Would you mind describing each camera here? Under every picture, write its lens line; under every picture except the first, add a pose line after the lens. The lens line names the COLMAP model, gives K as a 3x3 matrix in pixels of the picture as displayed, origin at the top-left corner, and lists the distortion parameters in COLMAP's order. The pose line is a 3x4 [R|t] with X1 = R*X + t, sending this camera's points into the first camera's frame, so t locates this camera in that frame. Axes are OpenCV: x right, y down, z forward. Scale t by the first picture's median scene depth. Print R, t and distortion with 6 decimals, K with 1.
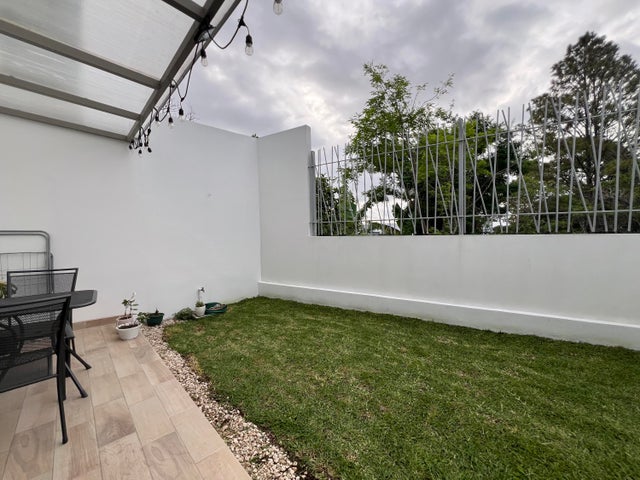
lens RADIAL K [[253.7, 0, 320.0], [0, 253.7, 240.0], [0, 0, 1]] dist [-0.001654, -0.000398]
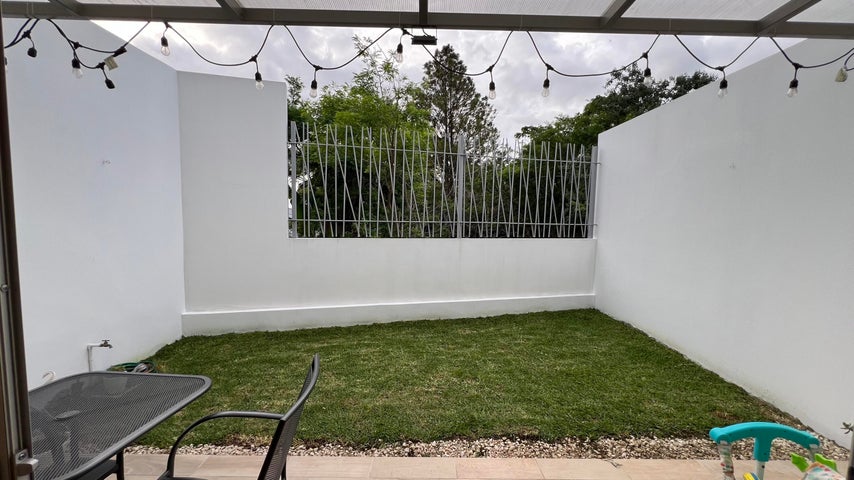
lens RADIAL K [[336.2, 0, 427.0], [0, 336.2, 240.0], [0, 0, 1]] dist [-0.001038, -0.000060]
pose [[0.702260, -0.017848, 0.711697, -0.549109], [-0.006043, 0.999500, 0.031028, -0.052662], [-0.711895, -0.026090, 0.701801, 0.047316]]
